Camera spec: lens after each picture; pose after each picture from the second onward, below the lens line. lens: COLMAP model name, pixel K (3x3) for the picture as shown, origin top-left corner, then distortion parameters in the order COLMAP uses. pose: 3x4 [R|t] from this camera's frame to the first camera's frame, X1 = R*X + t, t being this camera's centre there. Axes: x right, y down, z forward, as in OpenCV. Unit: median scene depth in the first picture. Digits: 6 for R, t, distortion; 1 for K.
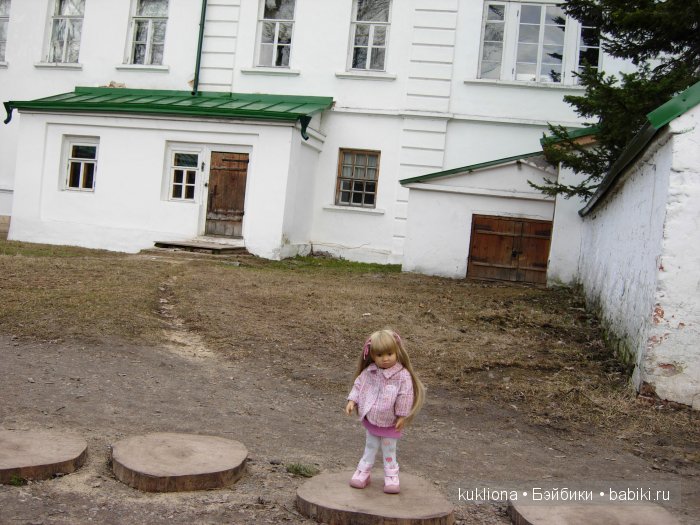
lens RADIAL K [[800.6, 0, 337.7], [0, 800.6, 251.9], [0, 0, 1]] dist [-0.166189, 0.097820]
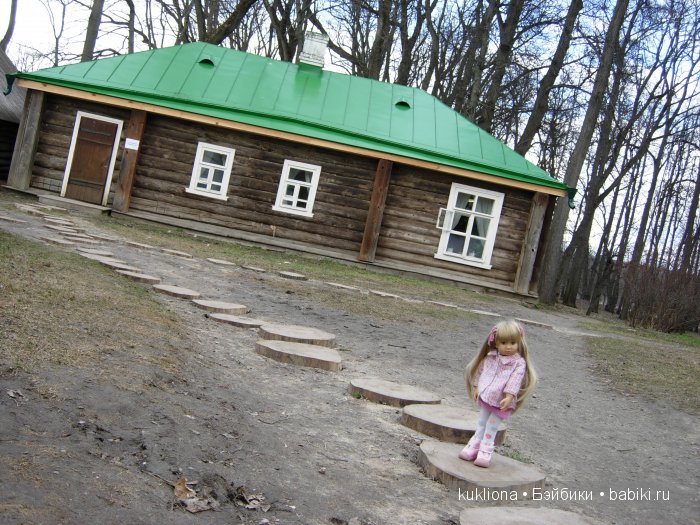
lens RADIAL K [[800.6, 0, 337.7], [0, 800.6, 251.9], [0, 0, 1]] dist [-0.166189, 0.097820]
pose [[0.315257, 0.001412, -0.949005, 0.139061], [-0.200926, 0.977428, -0.065292, 0.017107], [0.927492, 0.211263, 0.308425, 0.055132]]
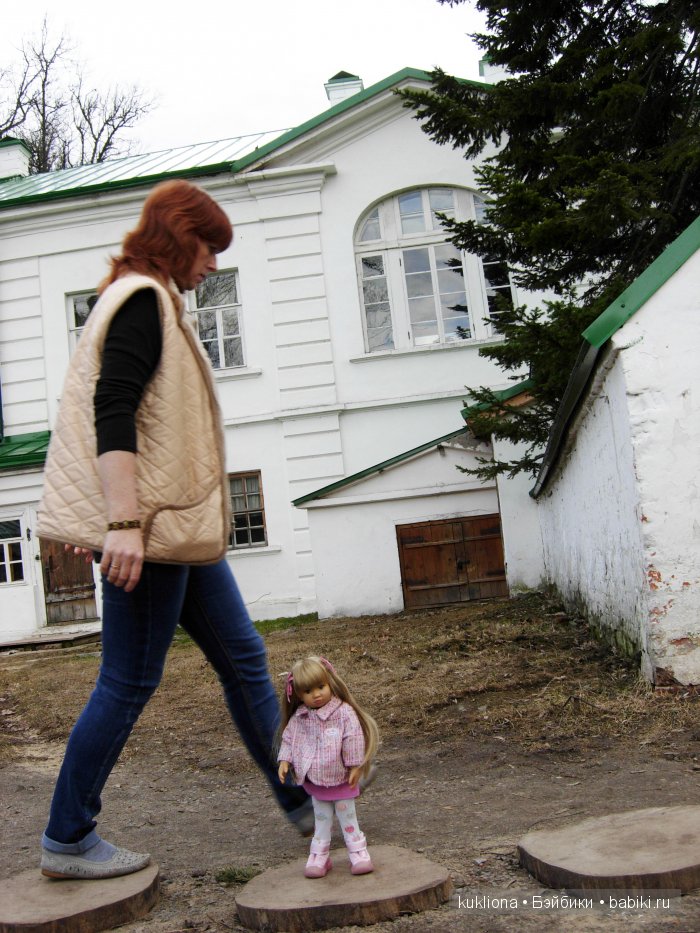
lens RADIAL K [[1064.9, 0, 355.3], [0, 1064.9, 445.7], [0, 0, 1]] dist [-0.167937, 0.094897]
pose [[0.971887, -0.185451, 0.145064, -0.000649], [0.205135, 0.969364, -0.135102, 0.006615], [-0.115565, 0.161061, 0.980155, -0.001184]]
